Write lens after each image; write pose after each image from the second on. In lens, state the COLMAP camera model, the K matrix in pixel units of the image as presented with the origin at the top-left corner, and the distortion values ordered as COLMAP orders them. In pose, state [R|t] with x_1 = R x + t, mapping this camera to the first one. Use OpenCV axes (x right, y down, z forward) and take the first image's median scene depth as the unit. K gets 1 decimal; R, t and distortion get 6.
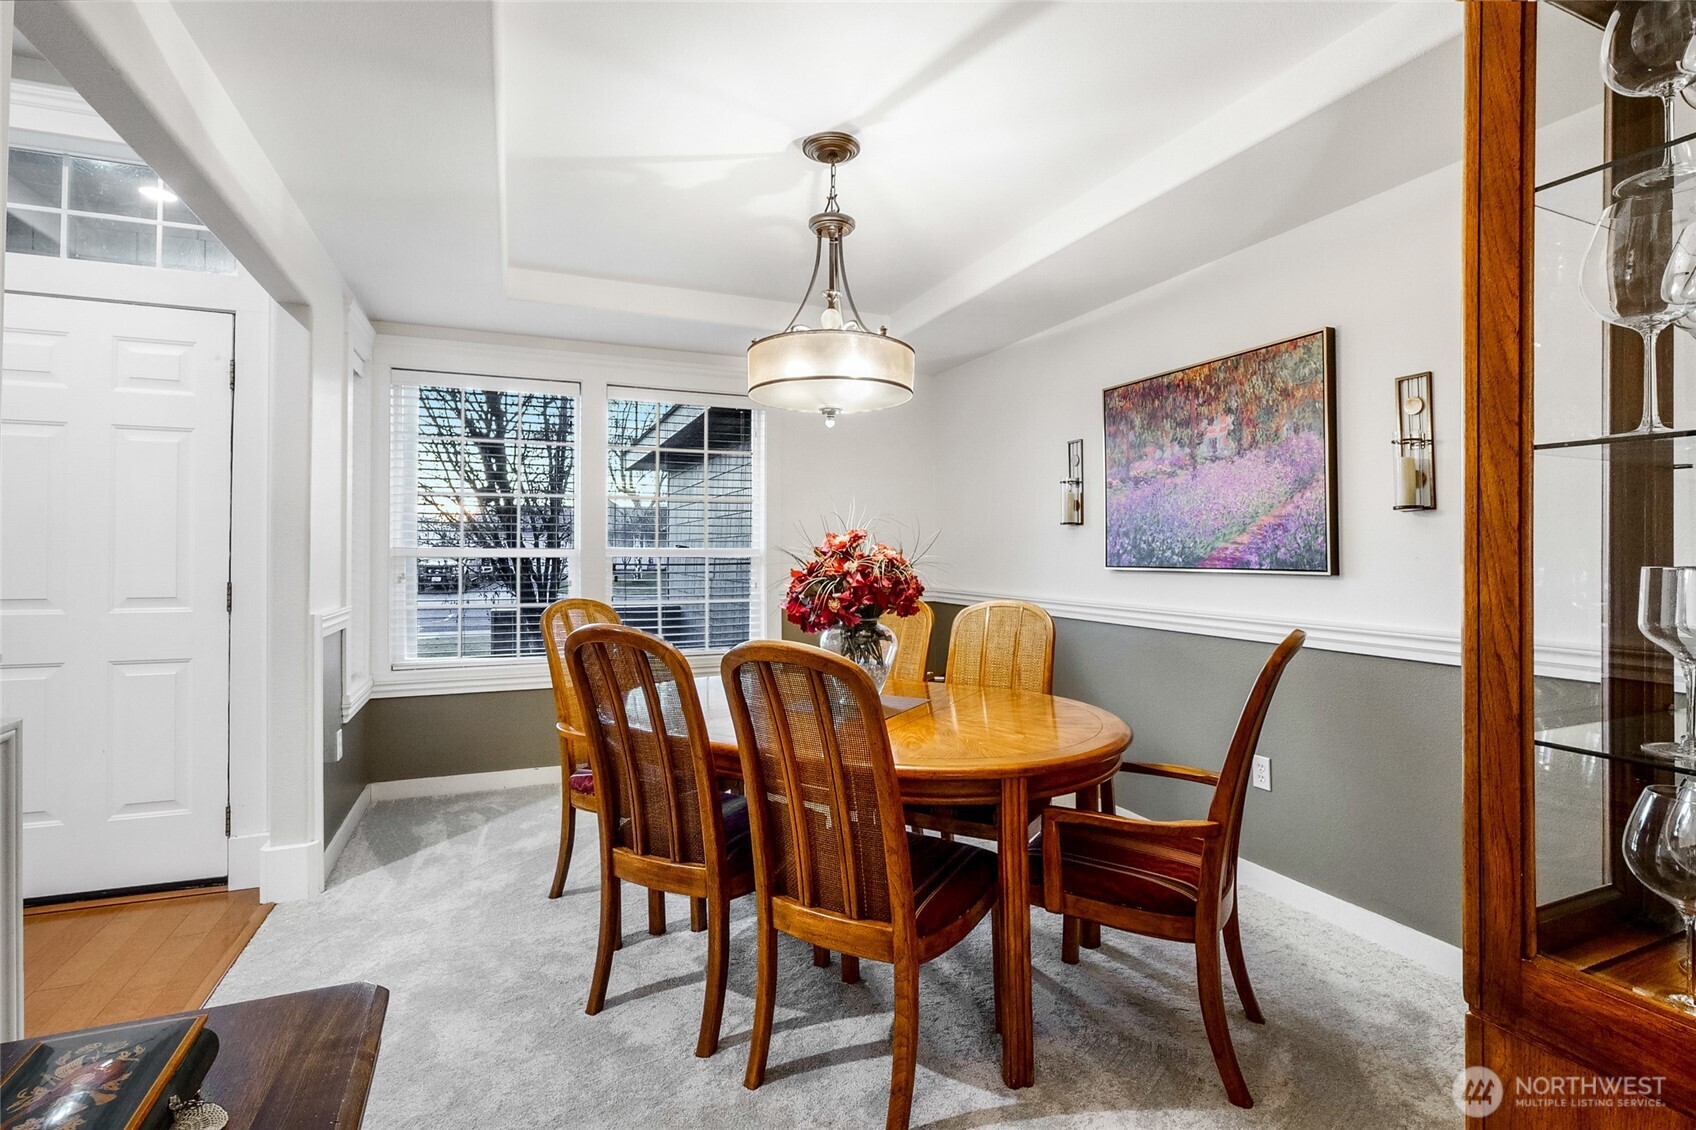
lens RADIAL K [[794.8, 0, 847.7], [0, 794.8, 550.4], [0, 0, 1]] dist [-0.012658, -0.000091]
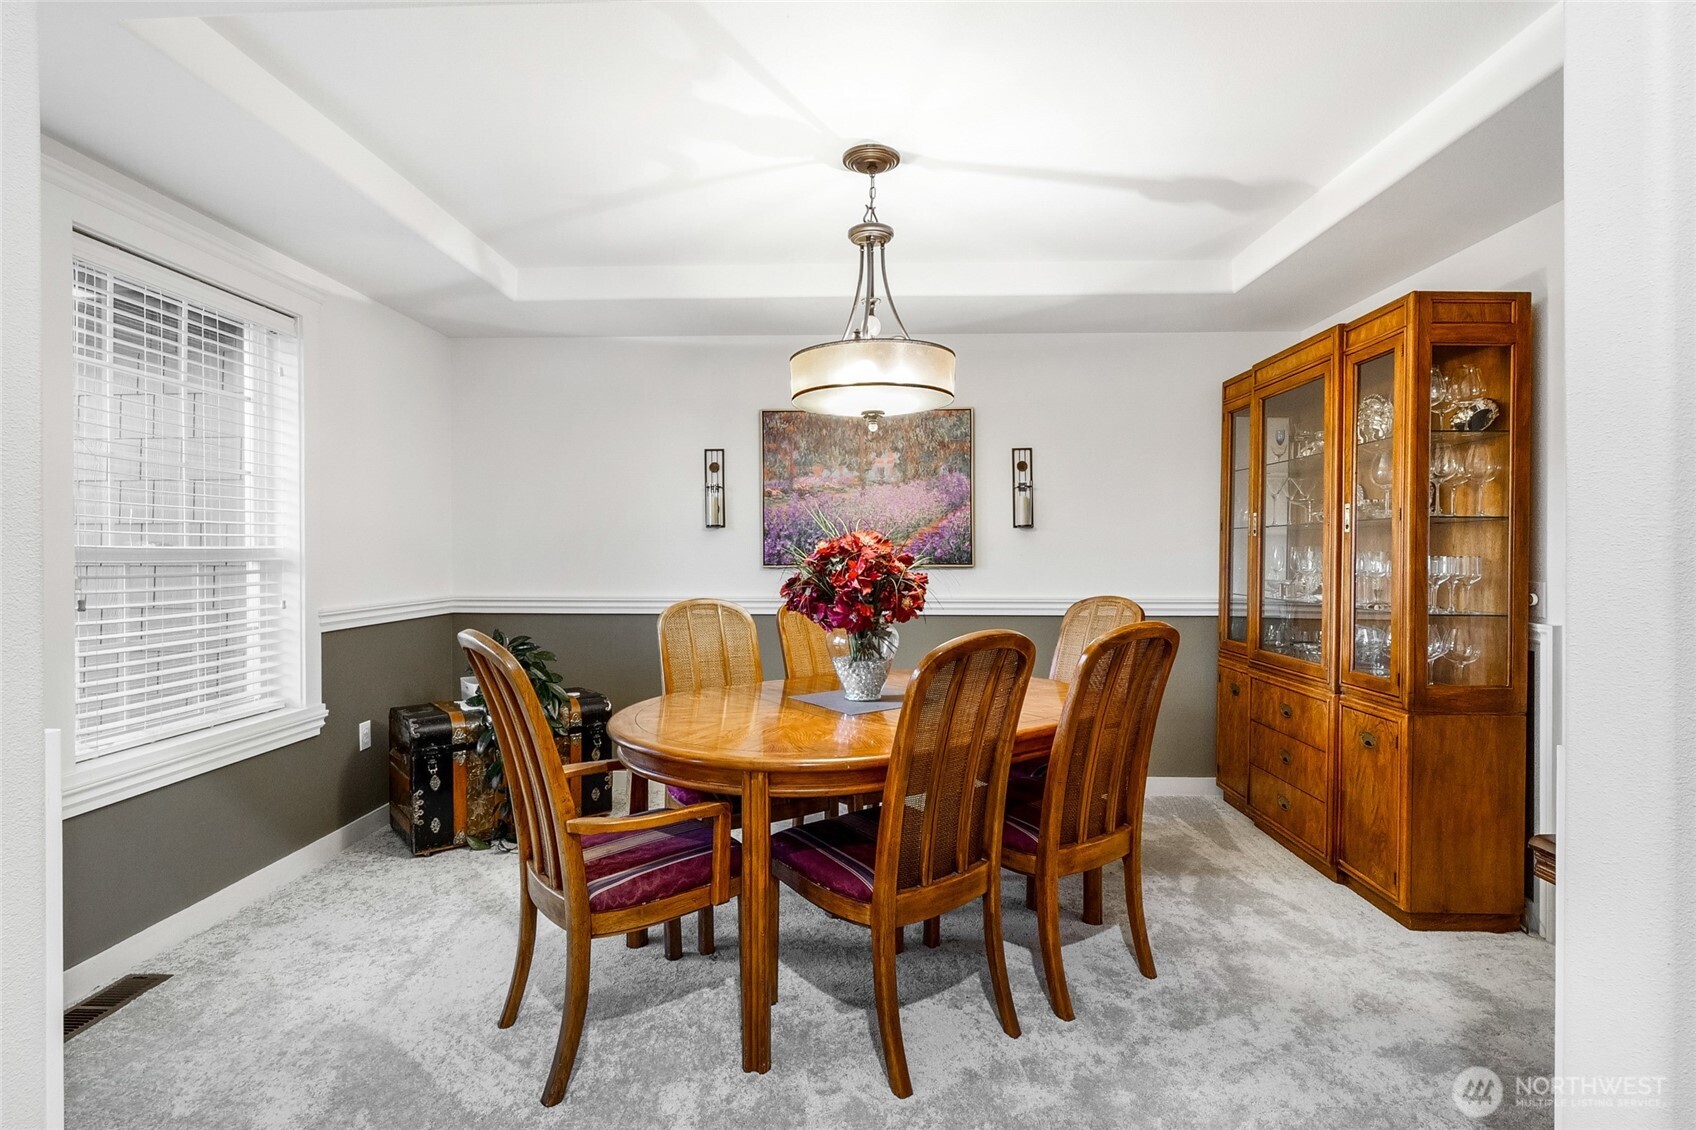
lens RADIAL K [[794.8, 0, 847.7], [0, 794.8, 550.4], [0, 0, 1]] dist [-0.012658, -0.000091]
pose [[0.419798, 0.000826, 0.907617, -0.781646], [-0.000267, 1.000000, -0.000786, 0.000583], [-0.907617, 0.000087, 0.419798, 0.480956]]
